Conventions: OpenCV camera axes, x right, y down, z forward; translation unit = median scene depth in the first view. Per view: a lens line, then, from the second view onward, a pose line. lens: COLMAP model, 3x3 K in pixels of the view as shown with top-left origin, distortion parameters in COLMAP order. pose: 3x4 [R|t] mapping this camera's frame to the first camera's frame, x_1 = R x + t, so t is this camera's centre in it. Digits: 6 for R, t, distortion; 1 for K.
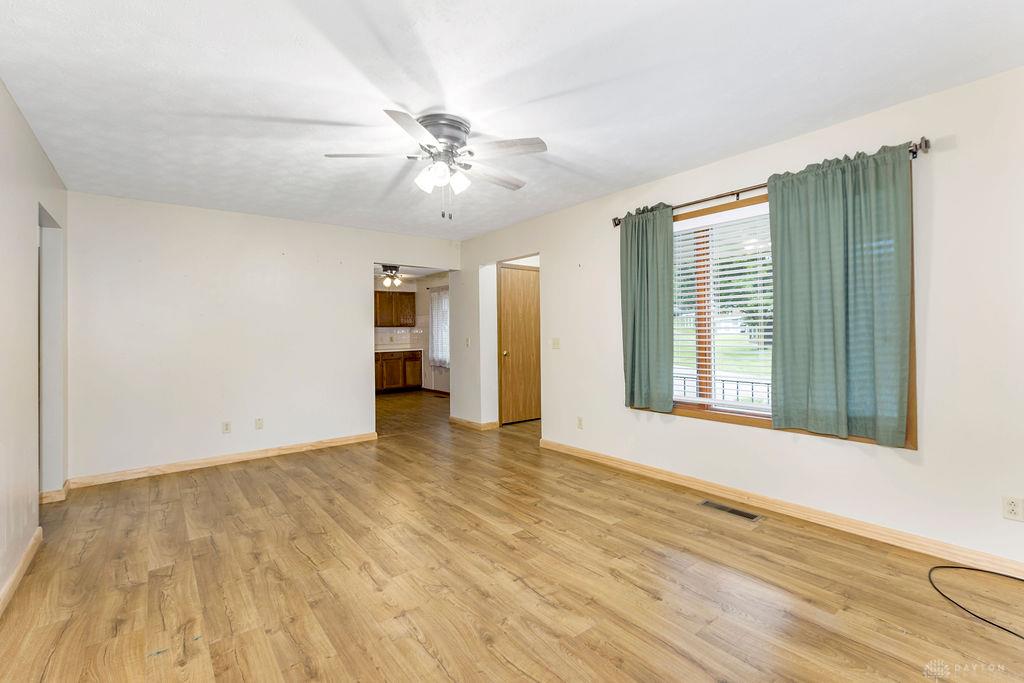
lens RADIAL K [[447.6, 0, 514.4], [0, 447.6, 329.7], [0, 0, 1]] dist [-0.002816, 0.000428]
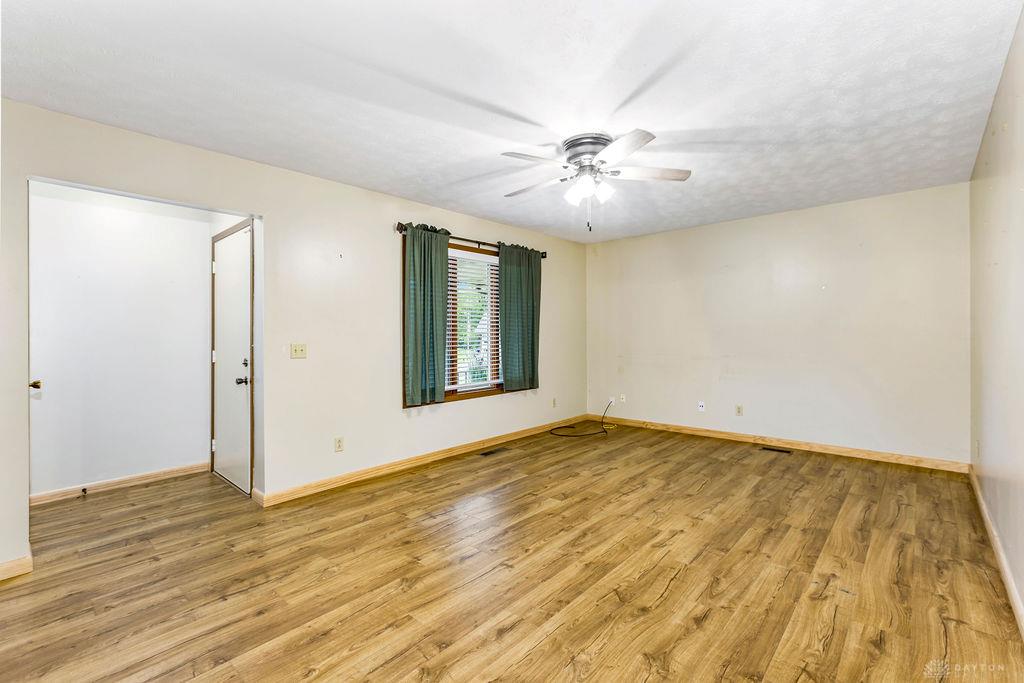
lens RADIAL K [[447.6, 0, 514.4], [0, 447.6, 329.7], [0, 0, 1]] dist [-0.002816, 0.000428]
pose [[-0.146177, 0.024461, 0.988956, -1.241731], [0.008767, 0.999687, -0.023431, 0.028965], [-0.989220, 0.005245, -0.146346, 1.366051]]
